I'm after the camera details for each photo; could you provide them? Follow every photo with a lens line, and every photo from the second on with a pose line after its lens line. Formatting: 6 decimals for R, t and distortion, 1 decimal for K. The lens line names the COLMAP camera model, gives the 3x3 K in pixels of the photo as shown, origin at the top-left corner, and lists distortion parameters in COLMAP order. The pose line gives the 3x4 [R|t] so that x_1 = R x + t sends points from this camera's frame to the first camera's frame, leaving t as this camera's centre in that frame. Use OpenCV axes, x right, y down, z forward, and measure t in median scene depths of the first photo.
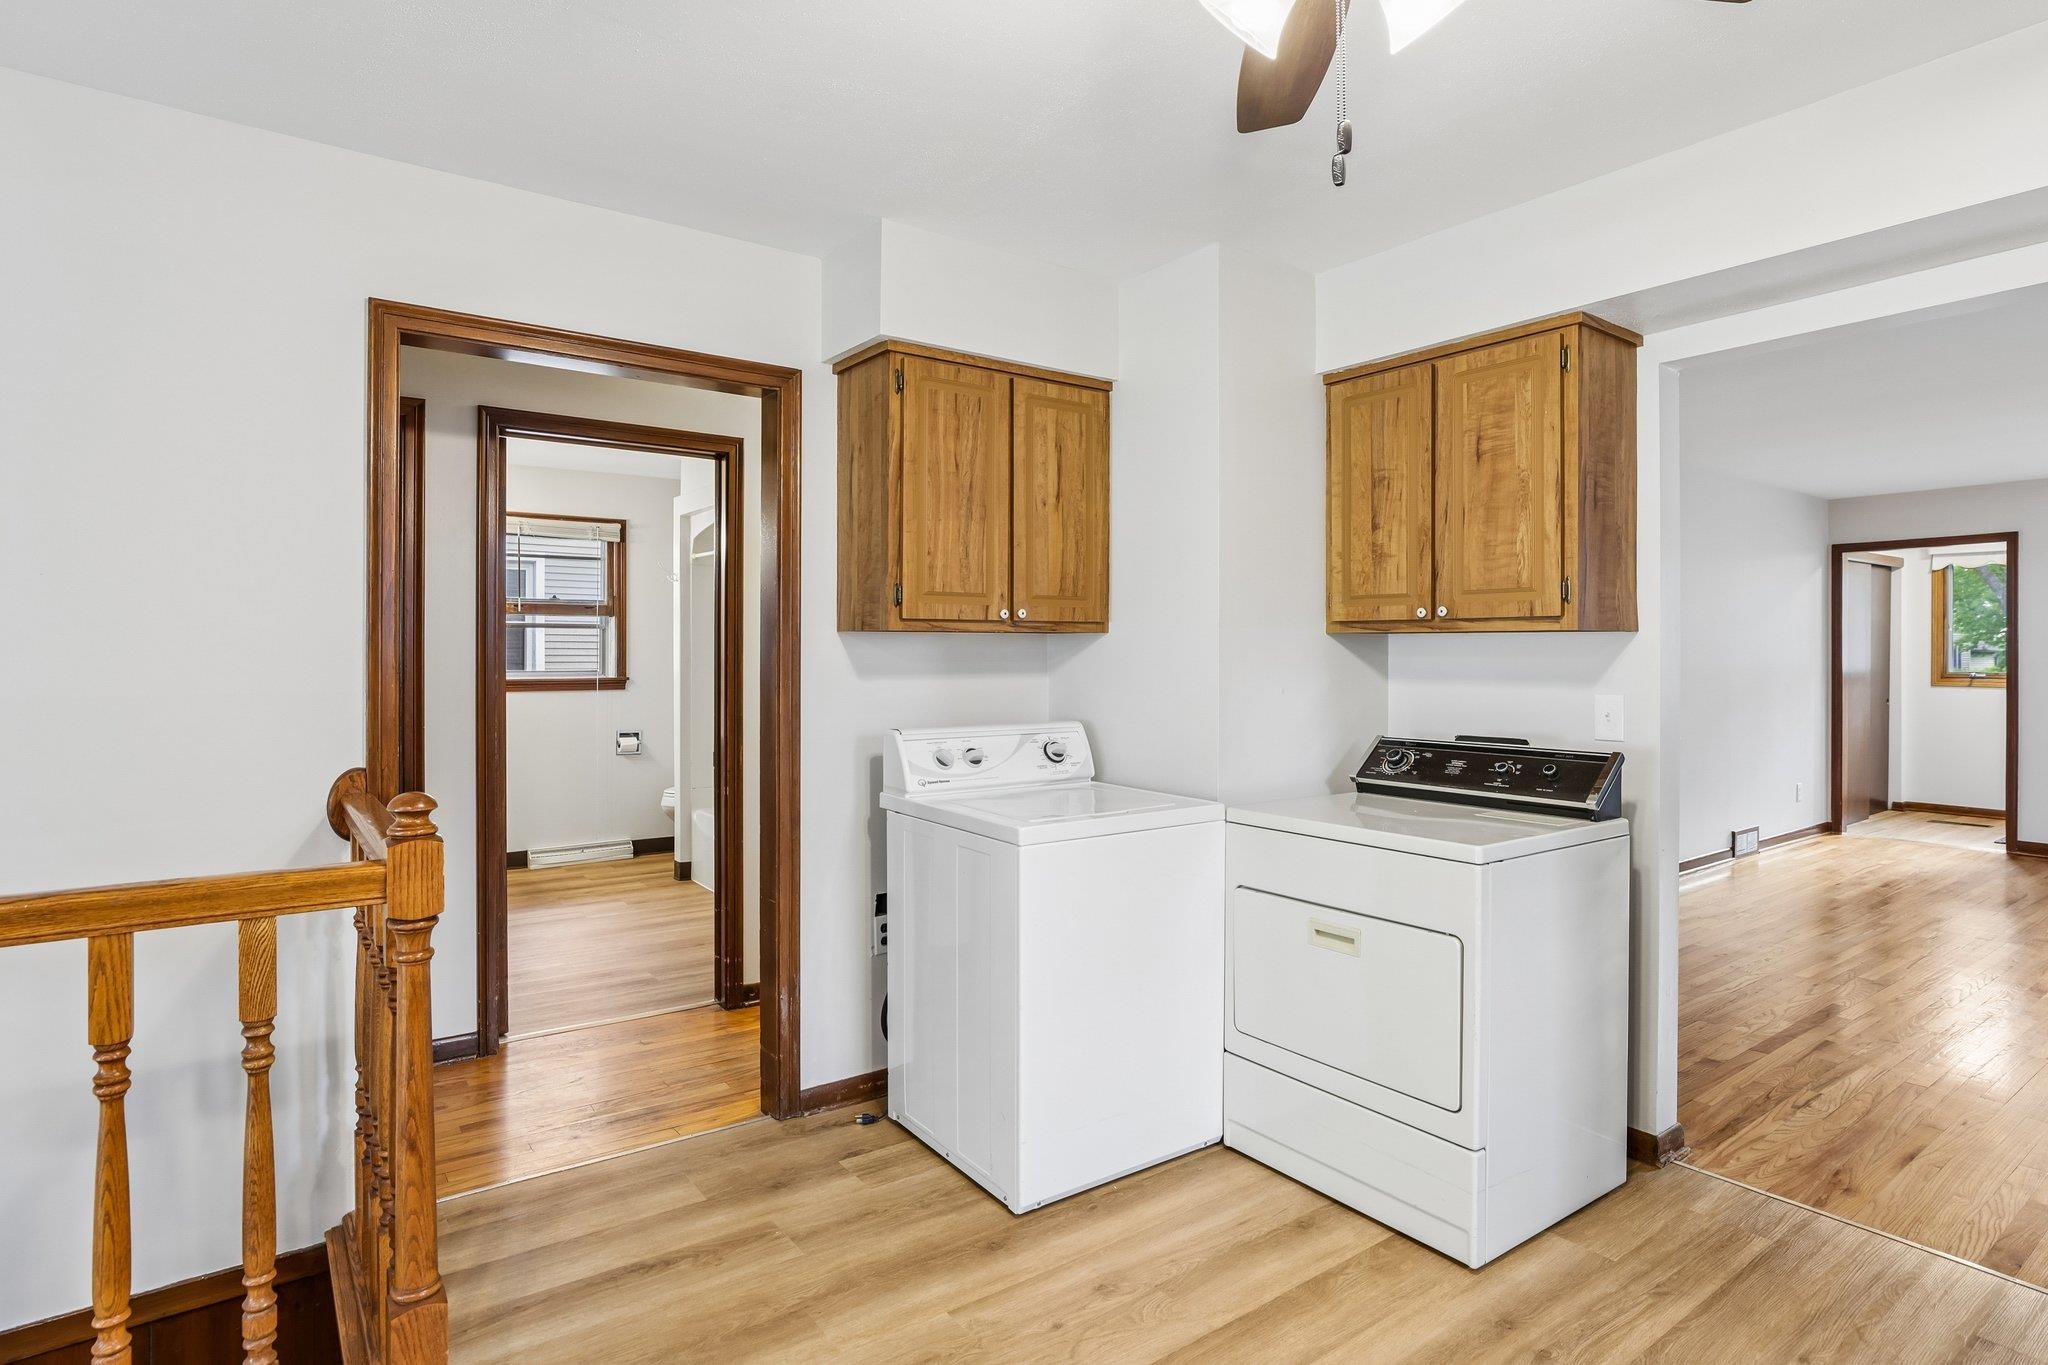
lens RADIAL K [[1108.2, 0, 1026.7], [0, 1108.2, 652.0], [0, 0, 1]] dist [0.000082, 0.000010]
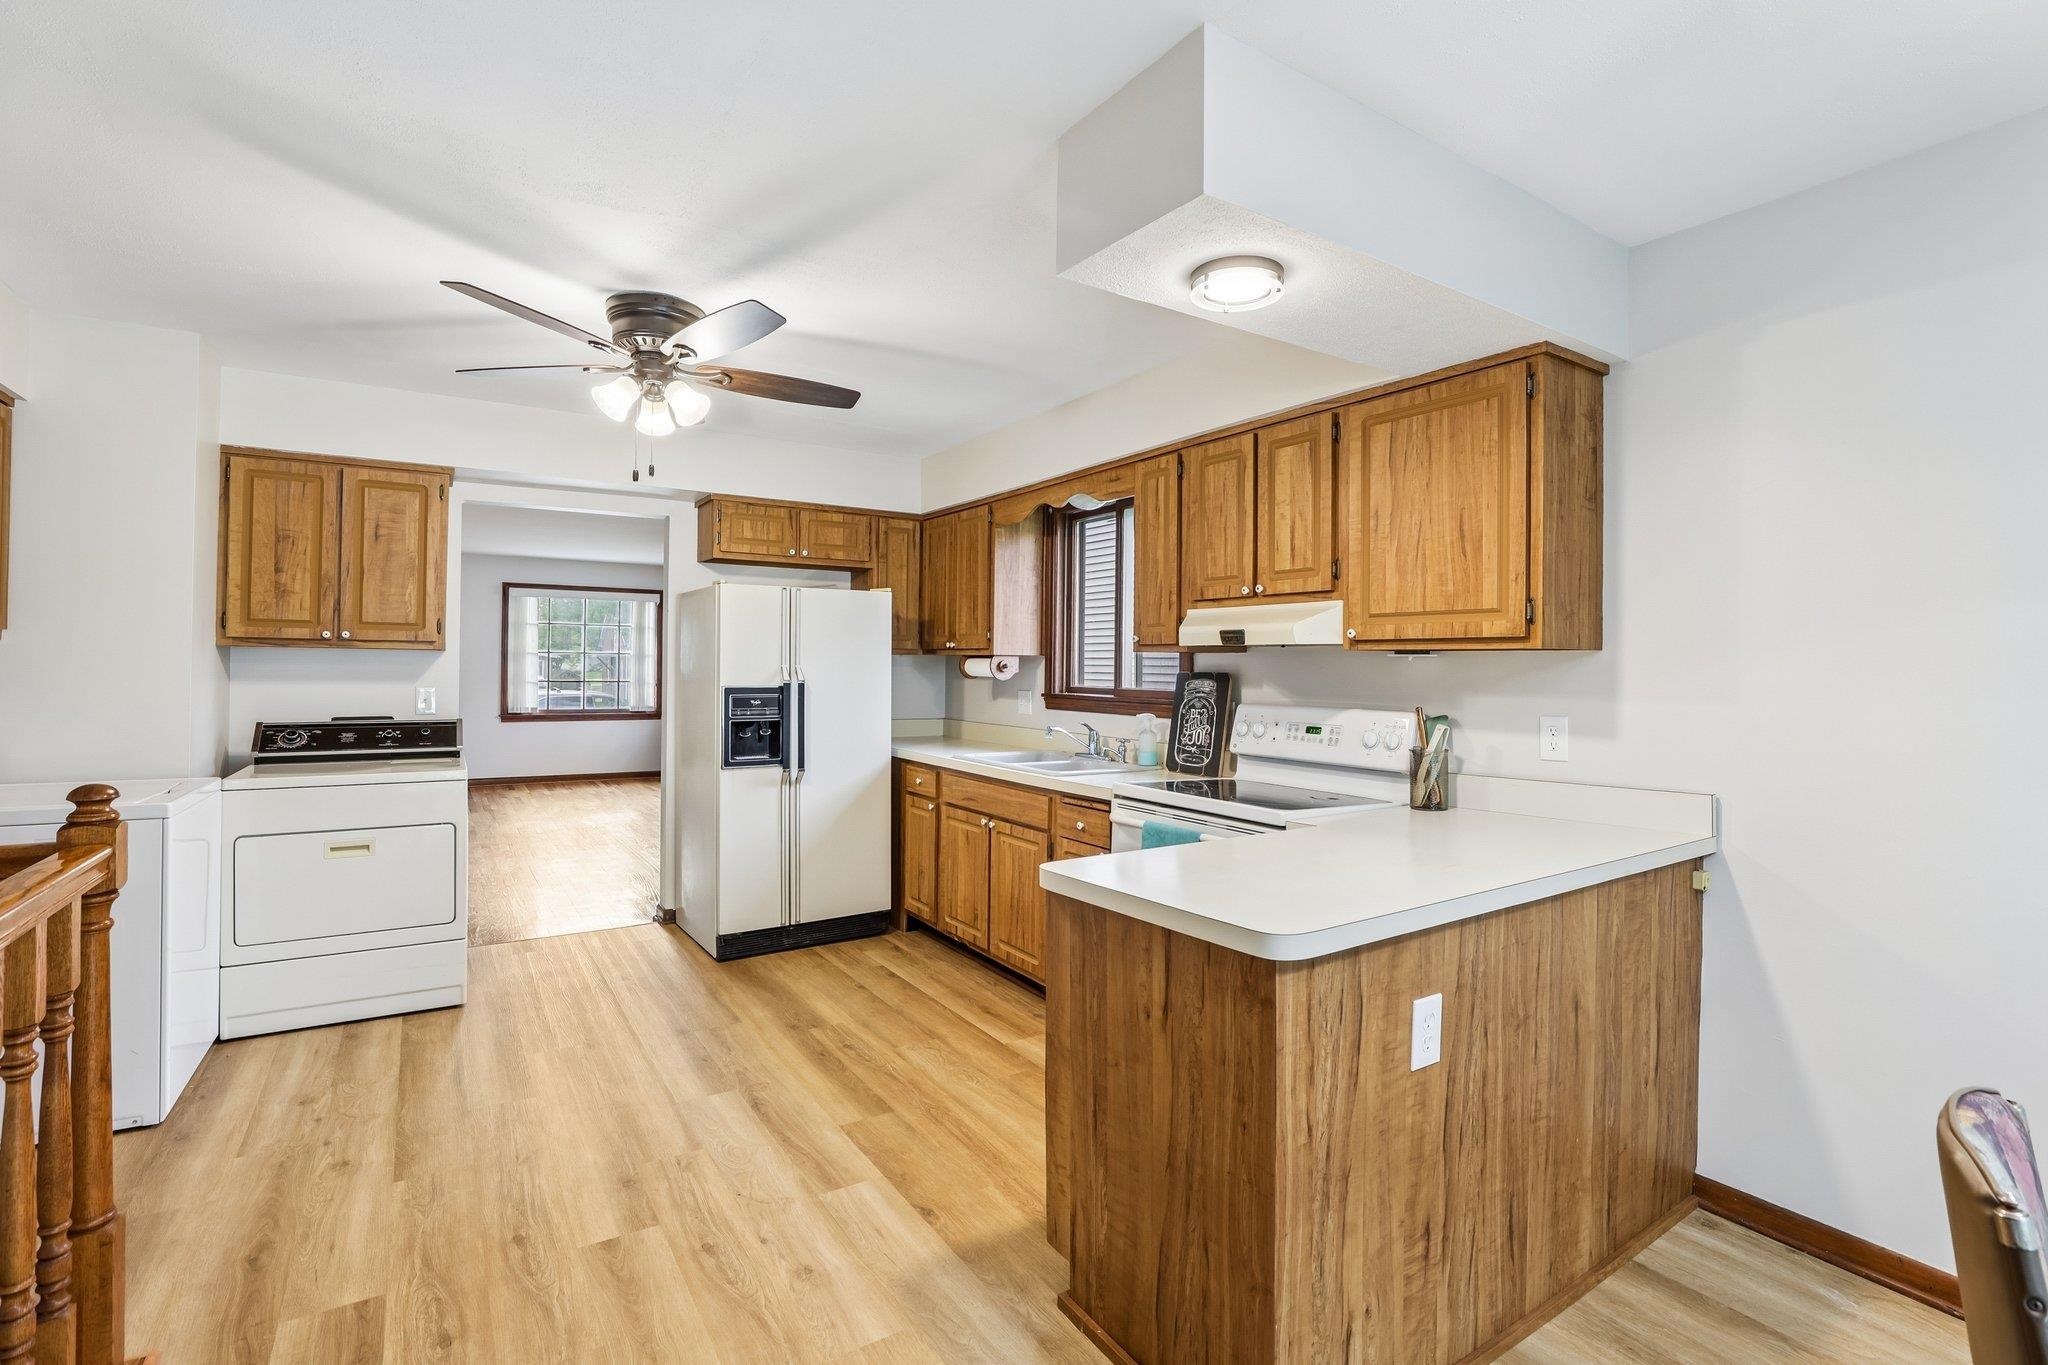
lens RADIAL K [[933.7, 0, 1032.1], [0, 933.7, 666.6], [0, 0, 1]] dist [-0.047645, 0.014536]
pose [[0.066130, -0.000682, 0.997811, -0.812925], [-0.010013, 0.999949, 0.001347, -0.004034], [-0.997761, -0.010081, 0.066120, -0.014480]]
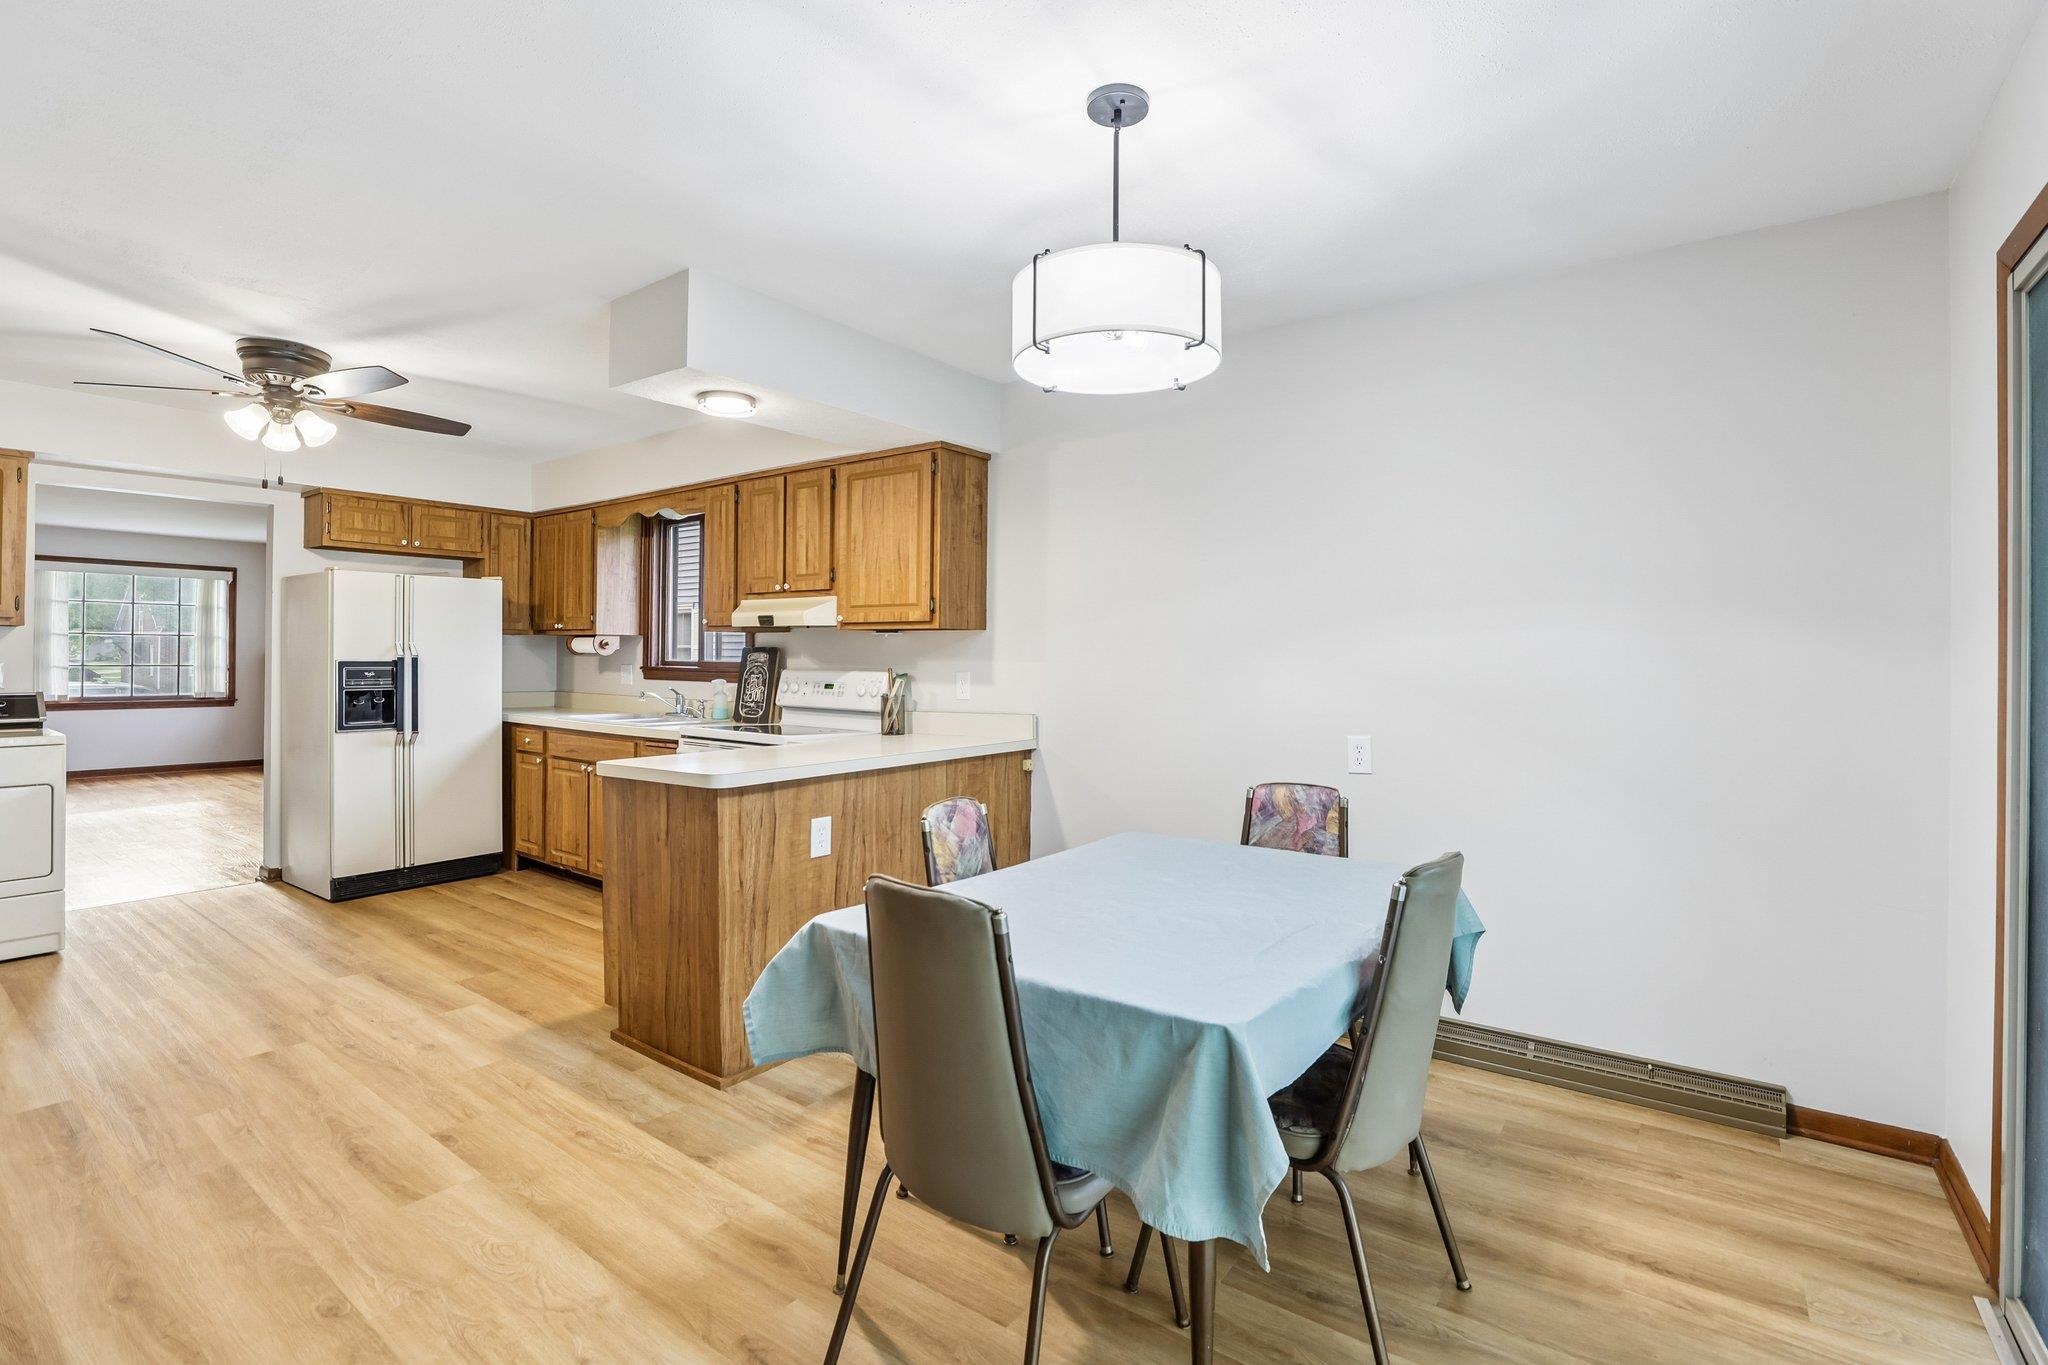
lens RADIAL K [[942.9, 0, 1036.1], [0, 942.9, 656.3], [0, 0, 1]] dist [-0.047320, 0.015669]
pose [[-0.289803, -0.001874, 0.957084, -1.310946], [-0.008147, 0.999967, -0.000509, 0.016611], [-0.957052, -0.007945, -0.289809, -0.148451]]
